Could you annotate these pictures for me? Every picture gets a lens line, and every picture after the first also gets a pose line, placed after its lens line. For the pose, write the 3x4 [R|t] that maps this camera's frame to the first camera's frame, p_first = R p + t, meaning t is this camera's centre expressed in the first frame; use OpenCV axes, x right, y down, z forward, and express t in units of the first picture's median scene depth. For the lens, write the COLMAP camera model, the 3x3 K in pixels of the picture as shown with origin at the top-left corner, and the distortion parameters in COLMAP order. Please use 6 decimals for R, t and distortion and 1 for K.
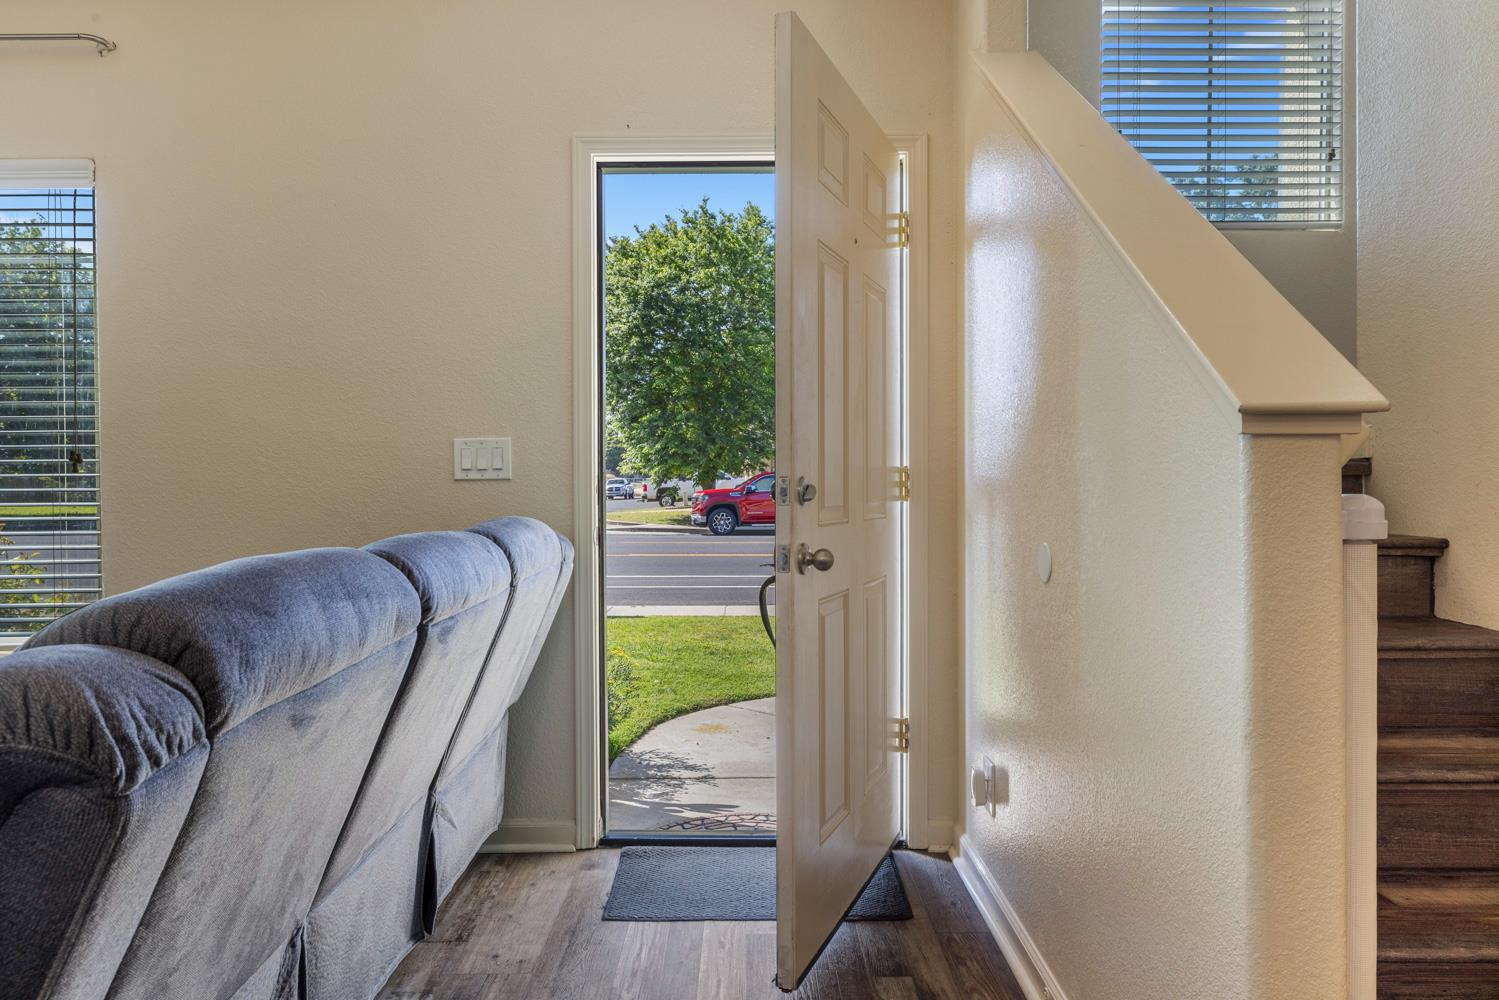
lens RADIAL K [[942.0, 0, 753.3], [0, 942.0, 502.4], [0, 0, 1]] dist [0.004958, 0.001276]
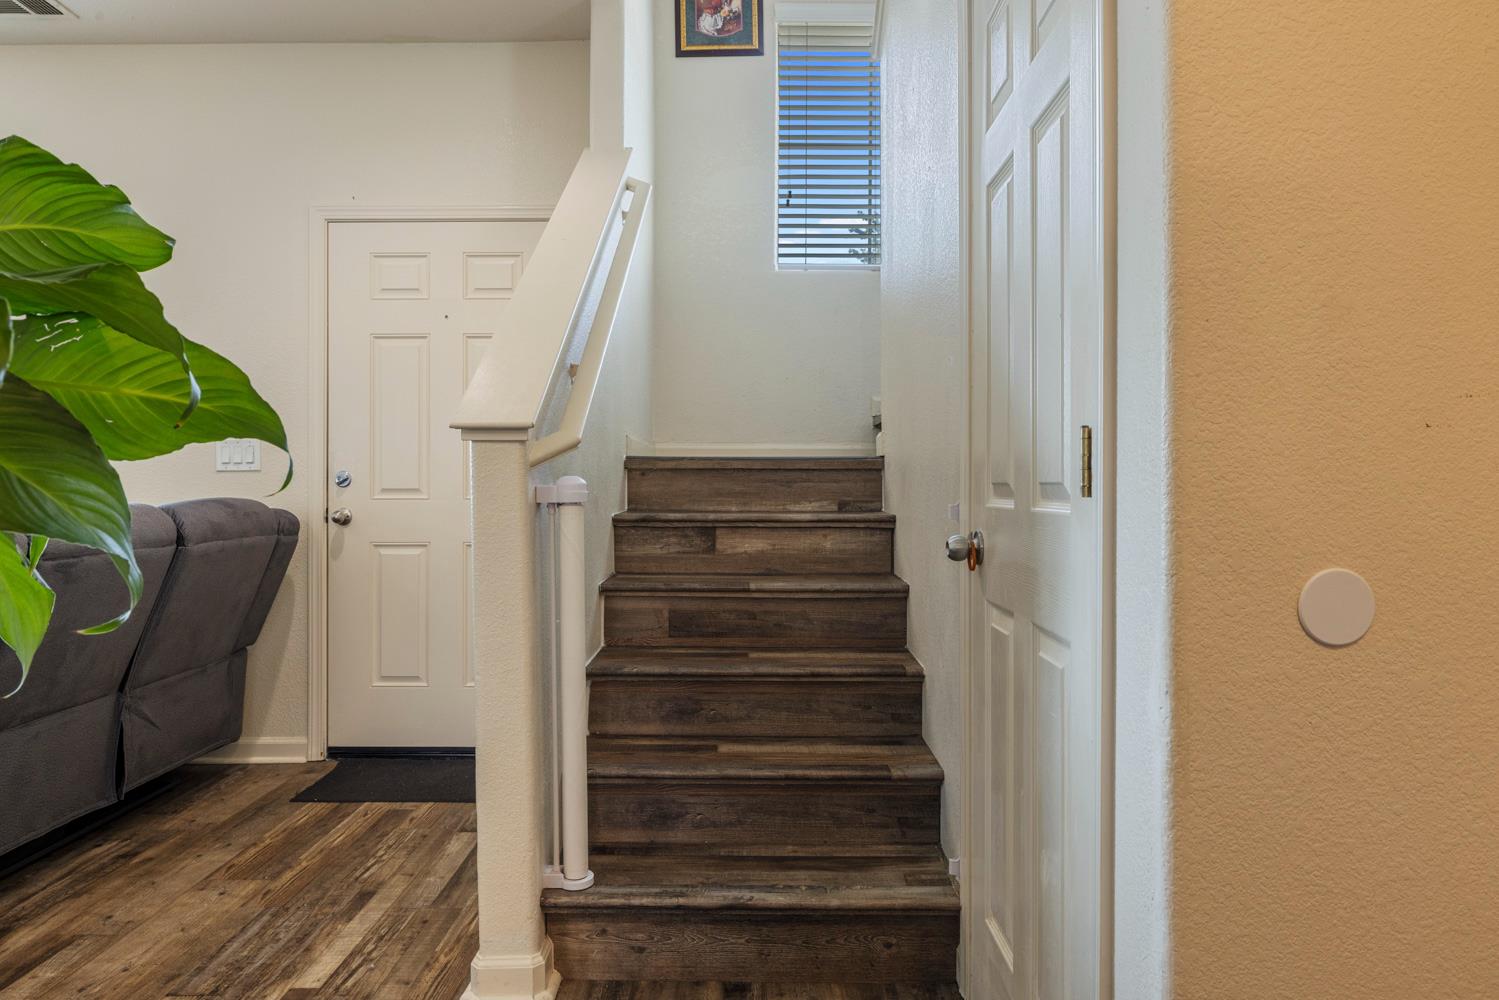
lens RADIAL K [[942.0, 0, 751.5], [0, 942.0, 497.8], [0, 0, 1]] dist [0.004958, 0.001276]
pose [[0.999919, 0.004534, -0.011867, 0.533483], [-0.004678, 0.999916, -0.012071, 0.030840], [0.011811, 0.012125, 0.999857, -0.343323]]
